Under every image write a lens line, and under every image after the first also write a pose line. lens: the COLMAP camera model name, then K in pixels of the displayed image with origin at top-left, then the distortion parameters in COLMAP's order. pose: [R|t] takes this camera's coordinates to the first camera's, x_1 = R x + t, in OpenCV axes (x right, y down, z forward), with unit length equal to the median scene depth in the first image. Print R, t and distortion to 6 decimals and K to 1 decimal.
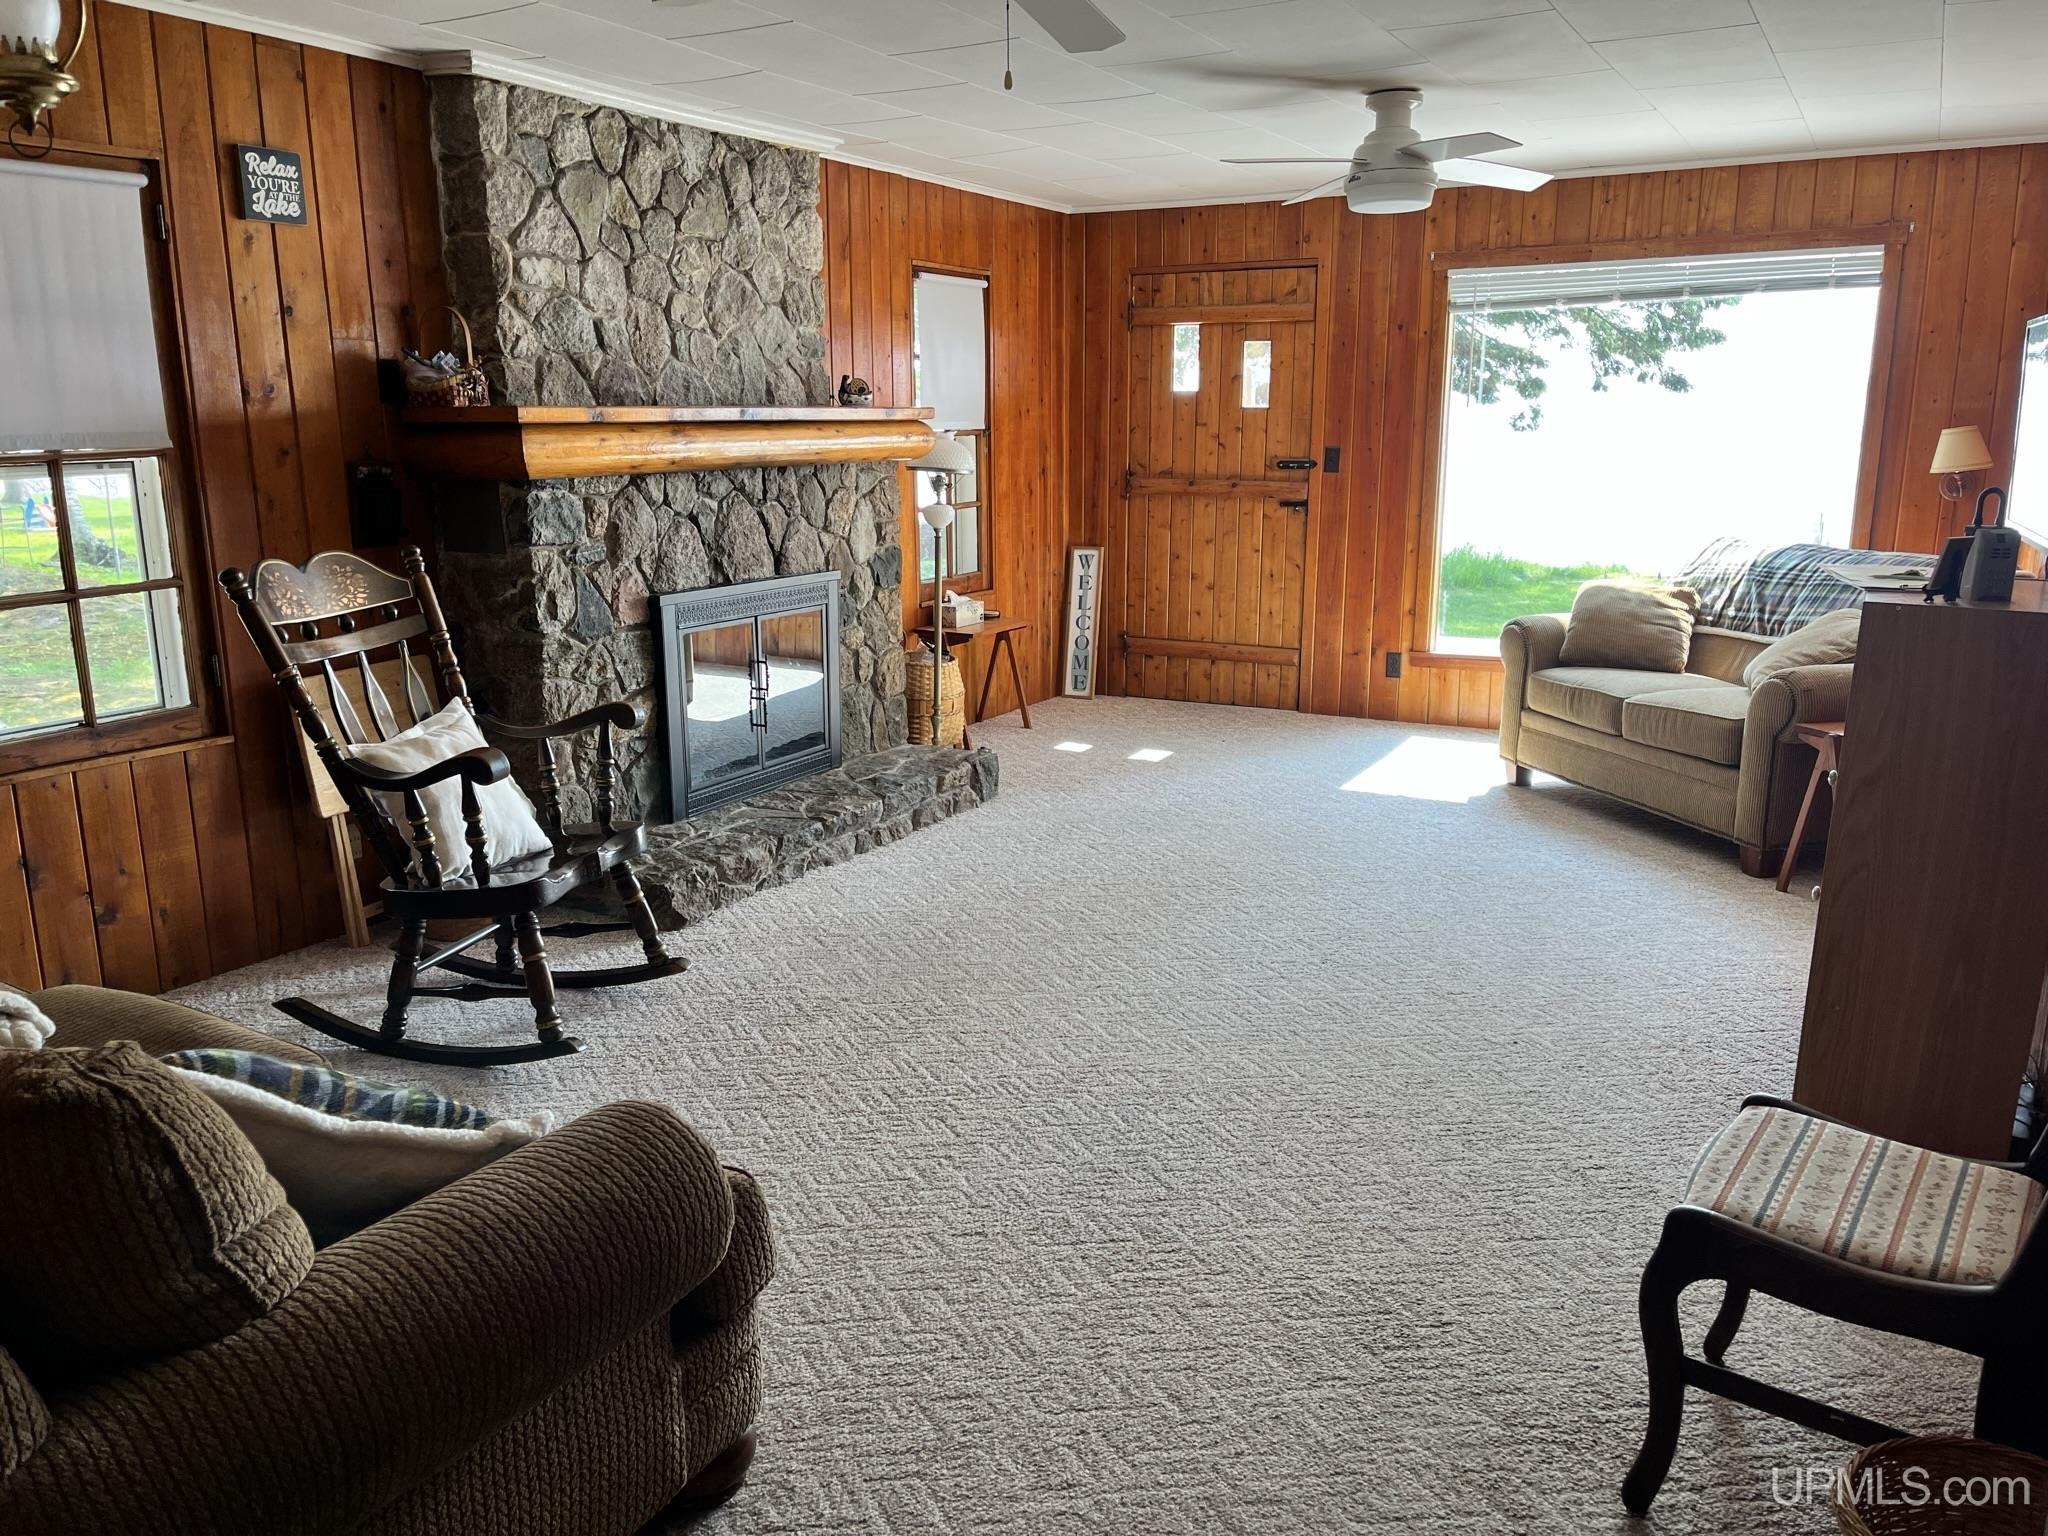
lens RADIAL K [[1566.1, 0, 1024.0], [0, 1566.1, 768.0], [0, 0, 1]] dist [0.048555, -0.067018]
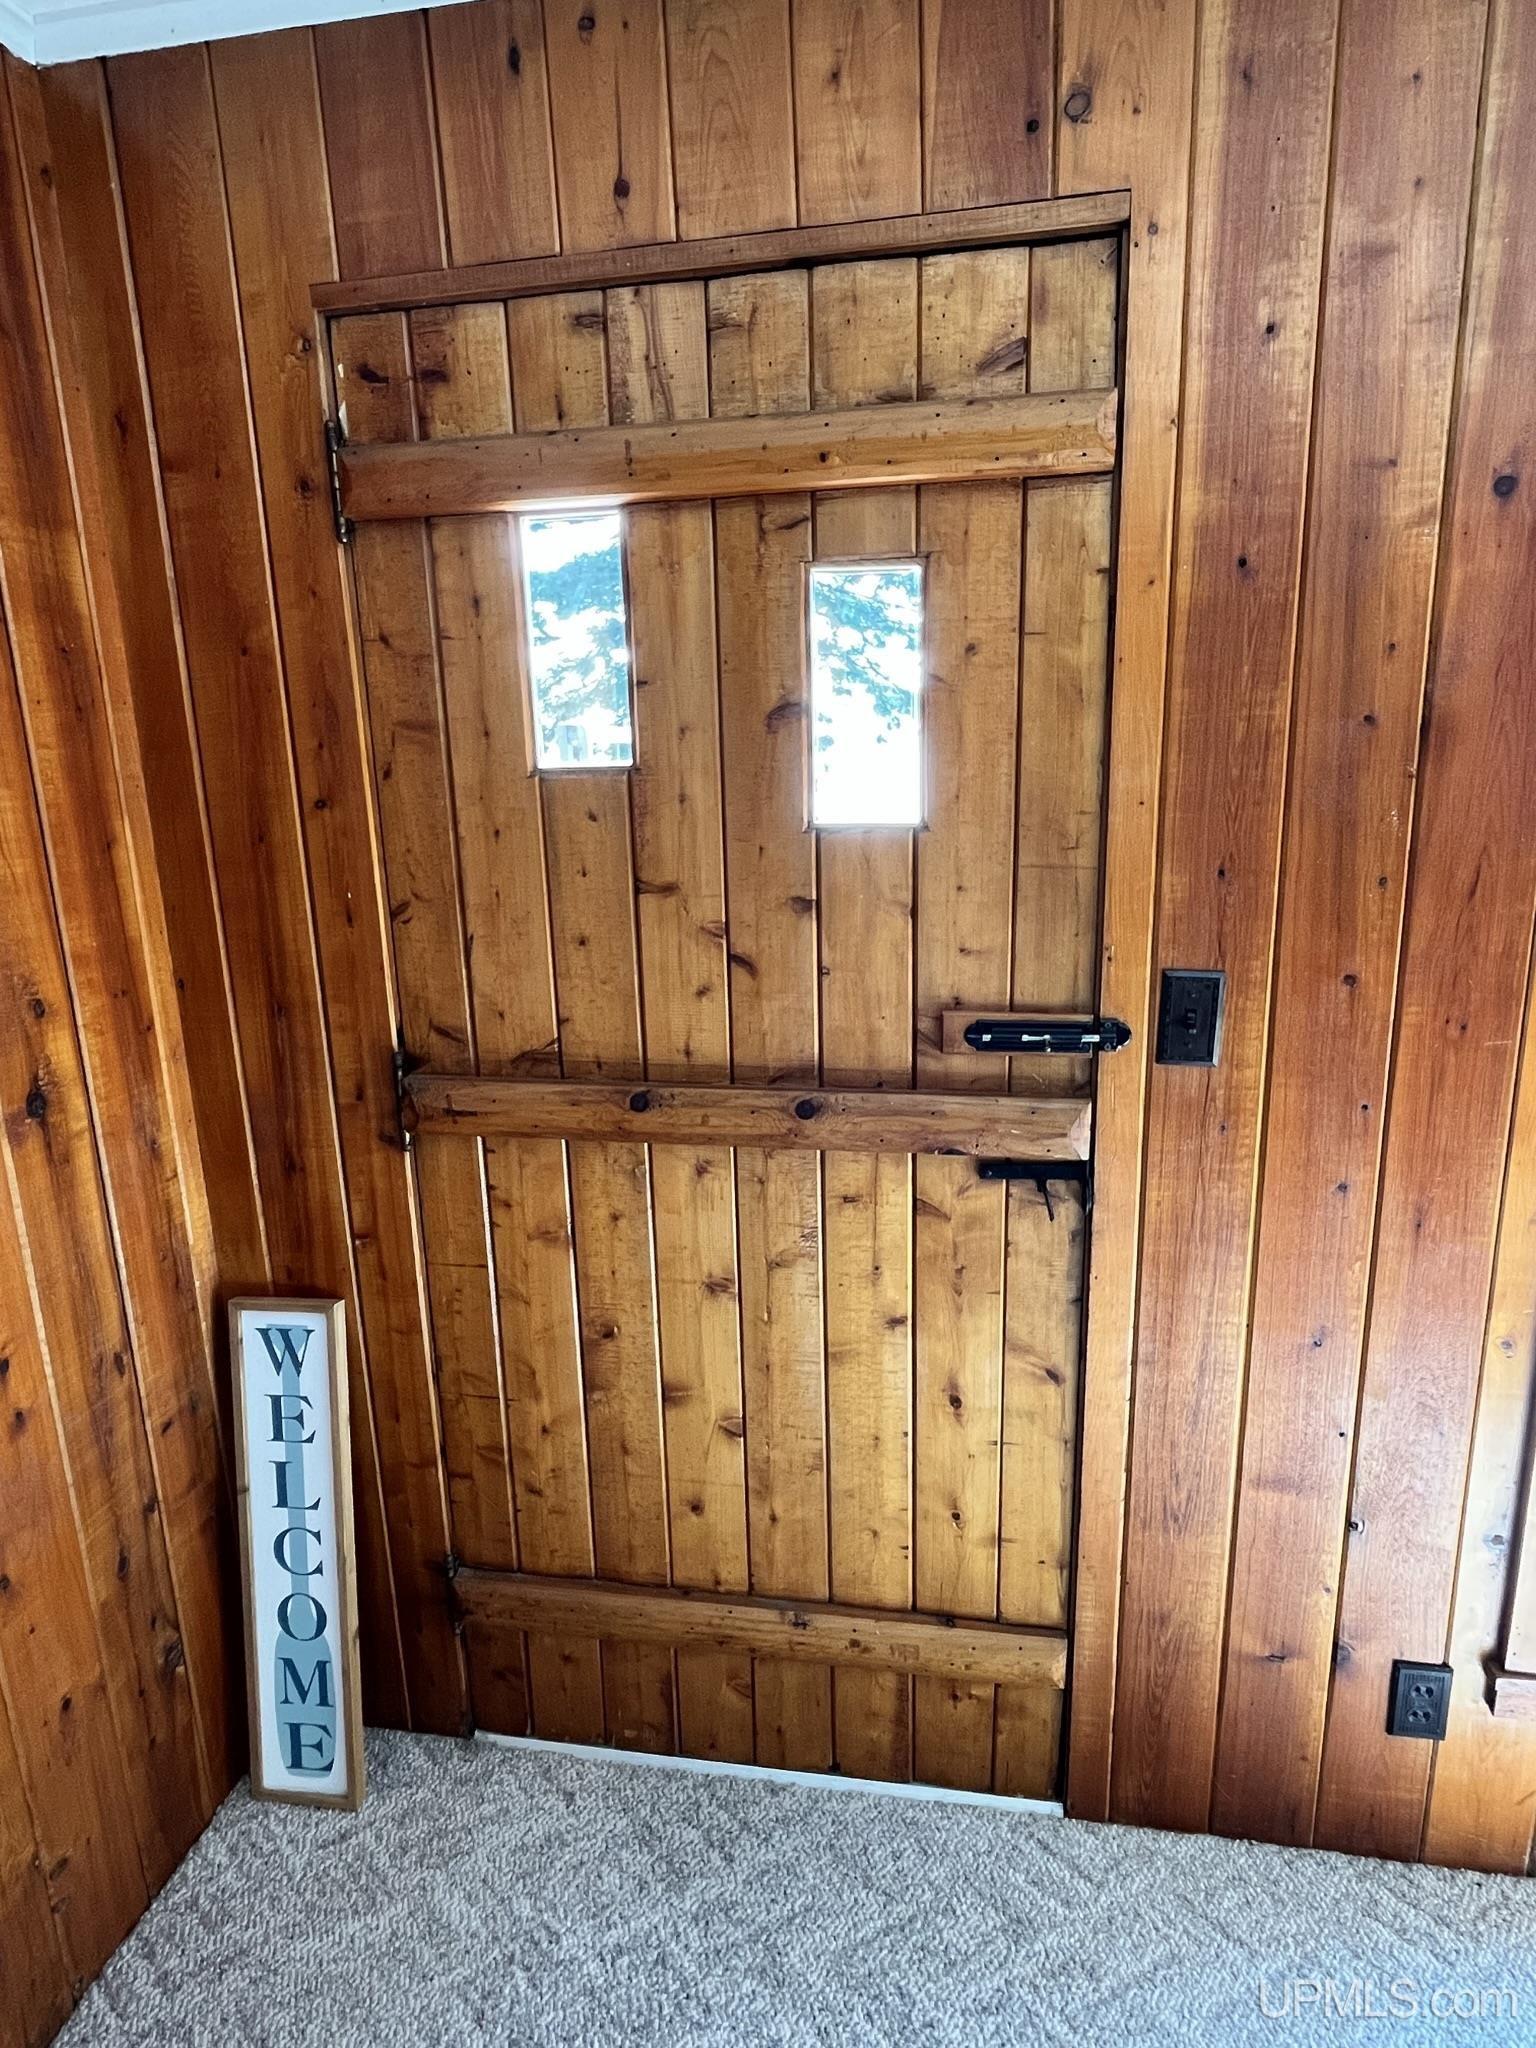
lens RADIAL K [[1138.4, 0, 768.0], [0, 1138.4, 1024.0], [0, 0, 1]] dist [-0.001827, -0.000217]
pose [[0.940700, -0.101320, 0.323755, 0.067686], [0.100563, 0.994747, 0.019114, -0.205505], [-0.323991, 0.014578, 0.945948, 0.841684]]
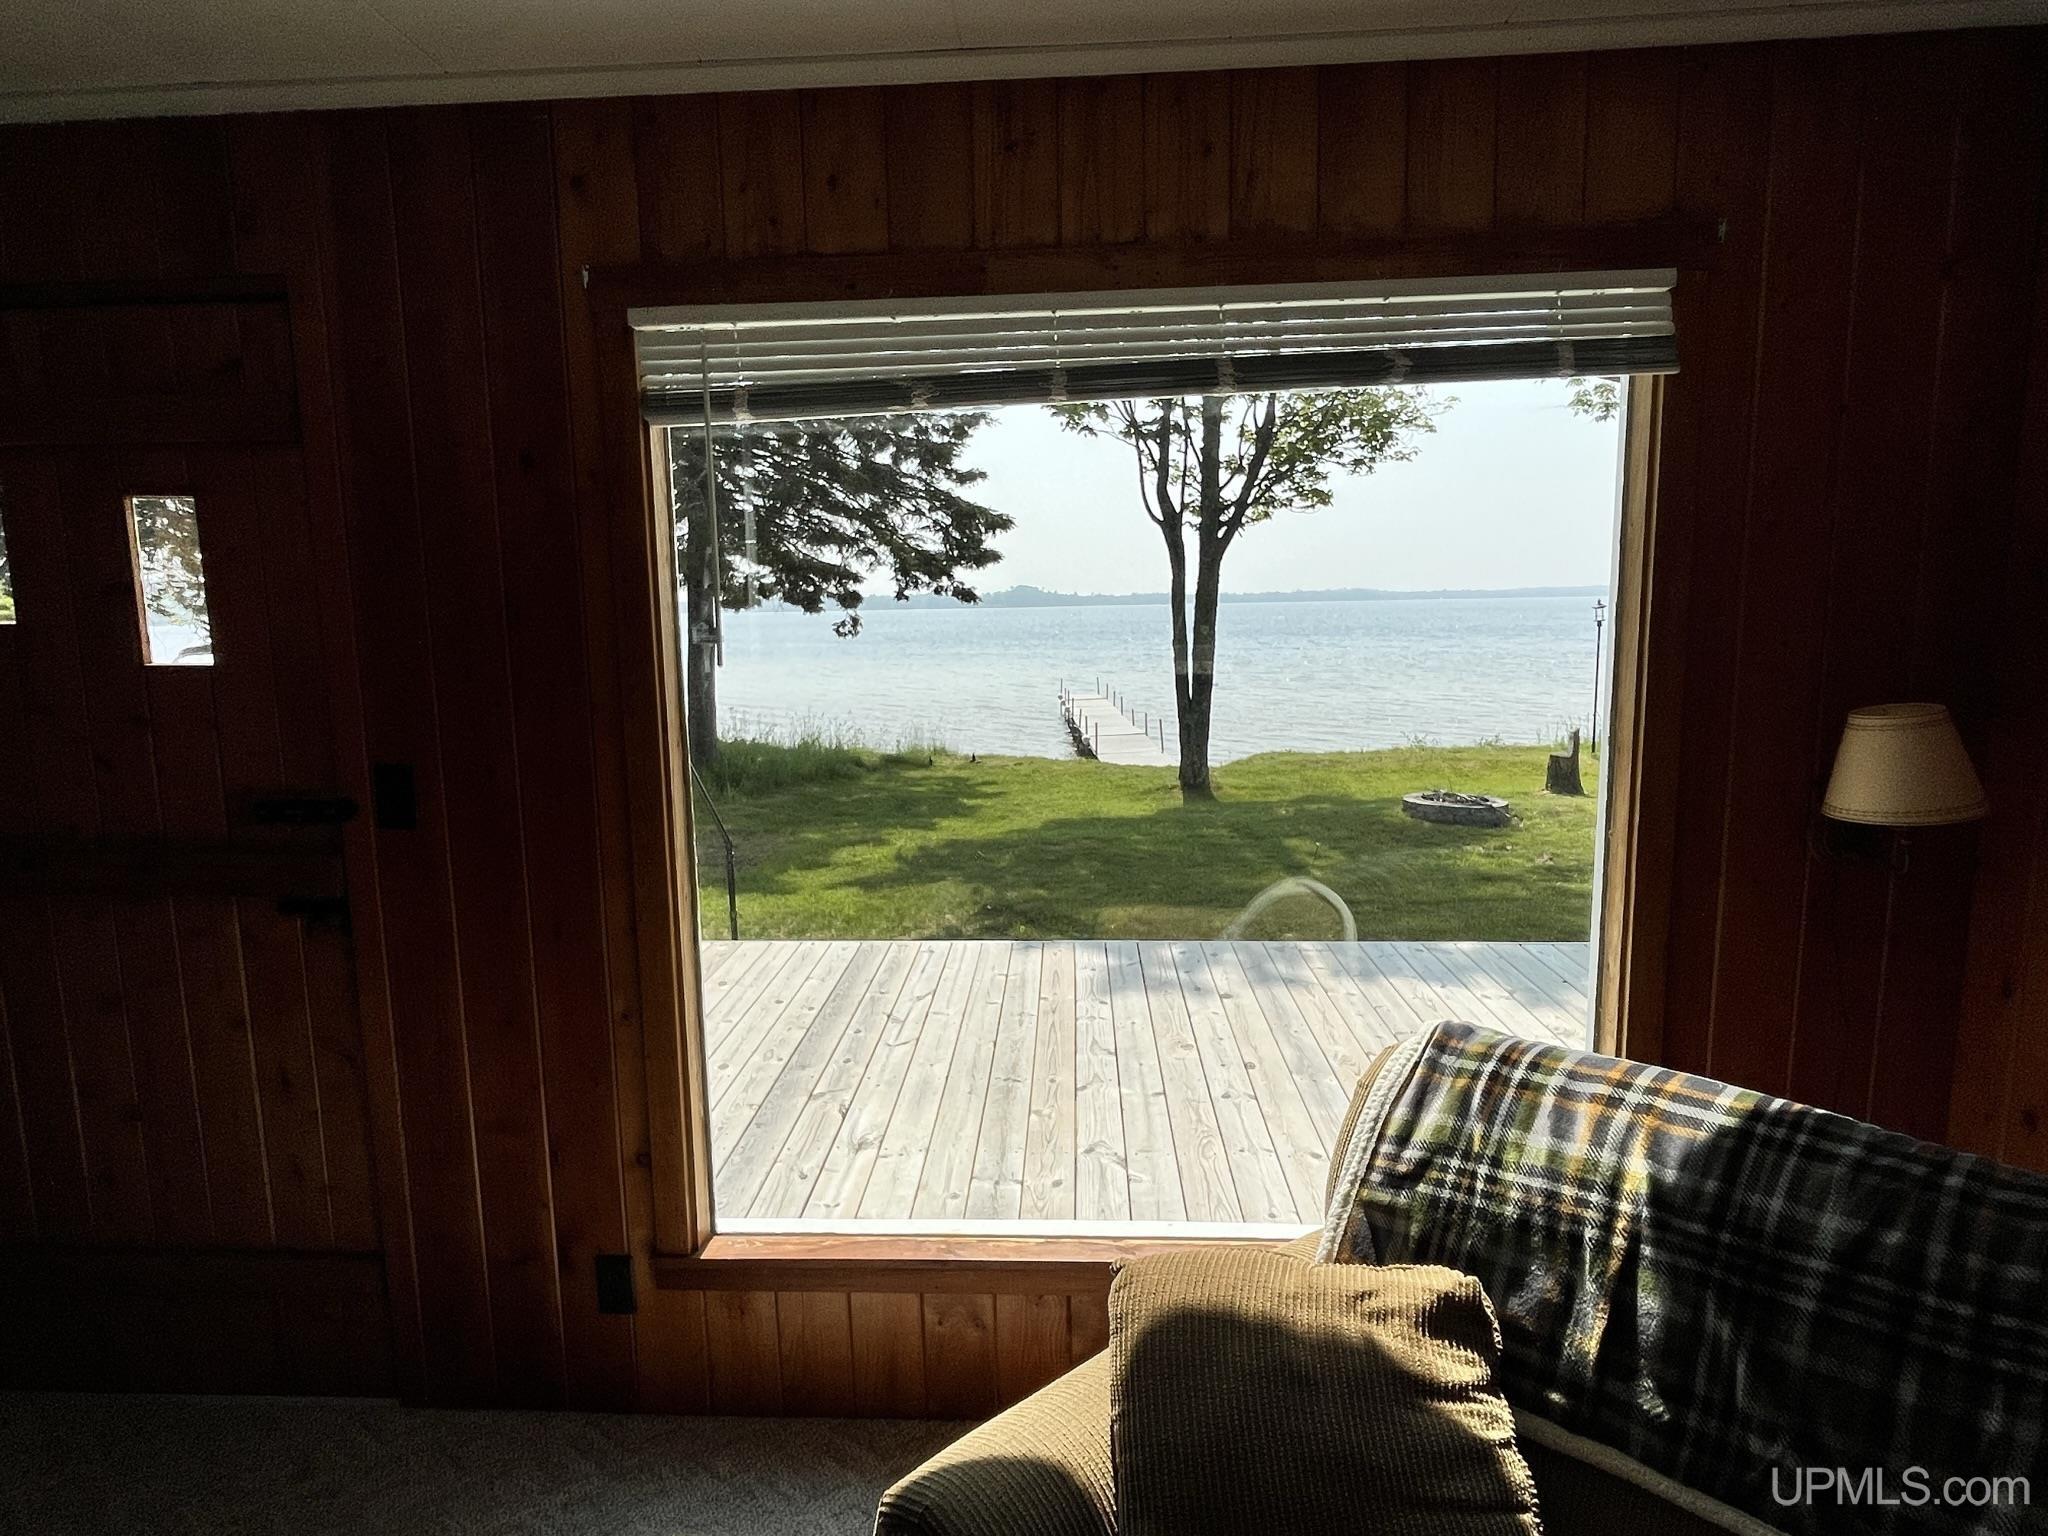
lens RADIAL K [[1138.4, 0, 1029.4], [0, 1138.4, 770.9], [0, 0, 1]] dist [-0.001827, -0.000217]
pose [[0.895655, -0.073557, 0.438625, 0.212815], [0.111028, 0.991983, -0.060361, -0.167879], [-0.430668, 0.102762, 0.896641, 0.678483]]
